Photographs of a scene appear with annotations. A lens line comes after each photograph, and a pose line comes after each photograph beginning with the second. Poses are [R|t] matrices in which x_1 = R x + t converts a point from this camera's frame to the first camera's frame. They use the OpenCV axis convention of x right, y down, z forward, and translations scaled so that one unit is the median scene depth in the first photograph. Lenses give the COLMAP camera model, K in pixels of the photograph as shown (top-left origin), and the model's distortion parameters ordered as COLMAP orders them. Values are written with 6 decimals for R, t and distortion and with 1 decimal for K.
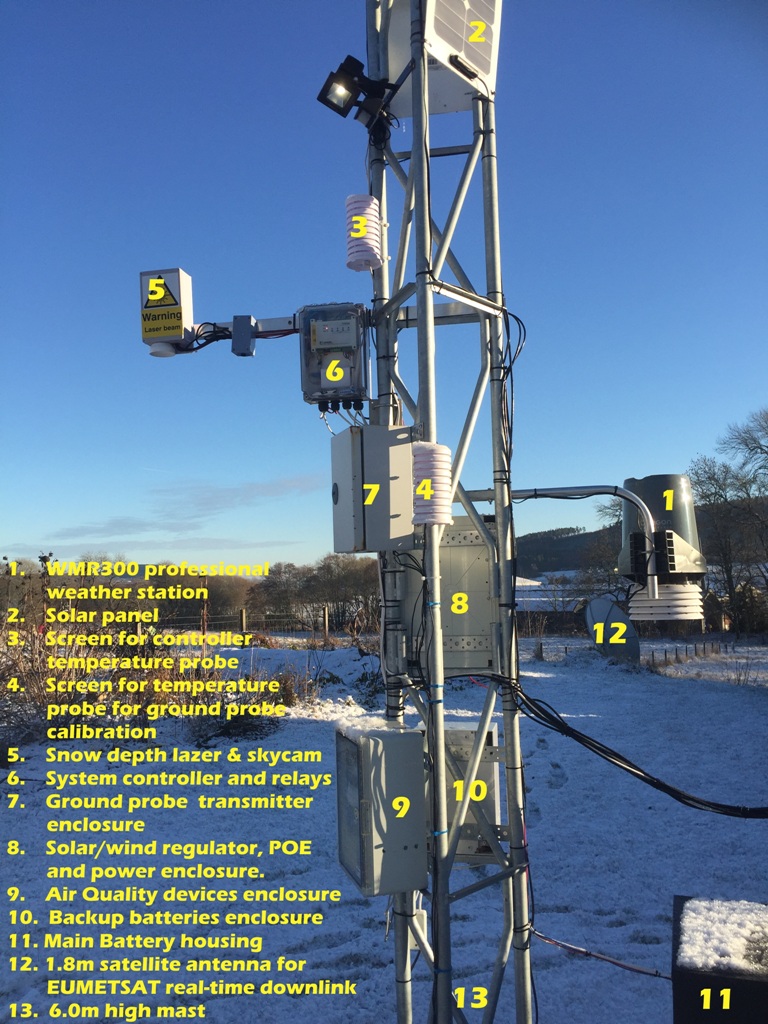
lens RADIAL K [[936.1, 0, 407.7], [0, 936.1, 508.4], [0, 0, 1]] dist [0.075075, -0.007682]
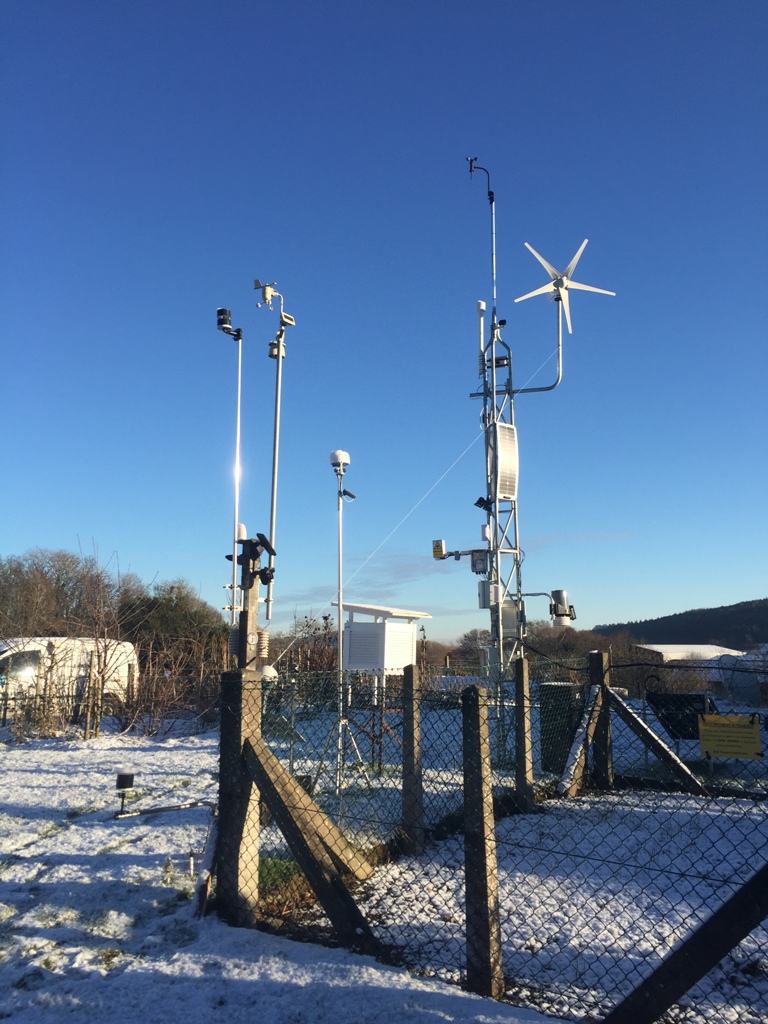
lens RADIAL K [[936.1, 0, 407.7], [0, 936.1, 508.4], [0, 0, 1]] dist [0.075075, -0.007682]
pose [[0.978567, -0.021037, -0.204850, 0.476492], [0.006405, 0.997396, -0.071830, -0.100882], [0.205828, 0.068978, 0.976154, -3.197656]]
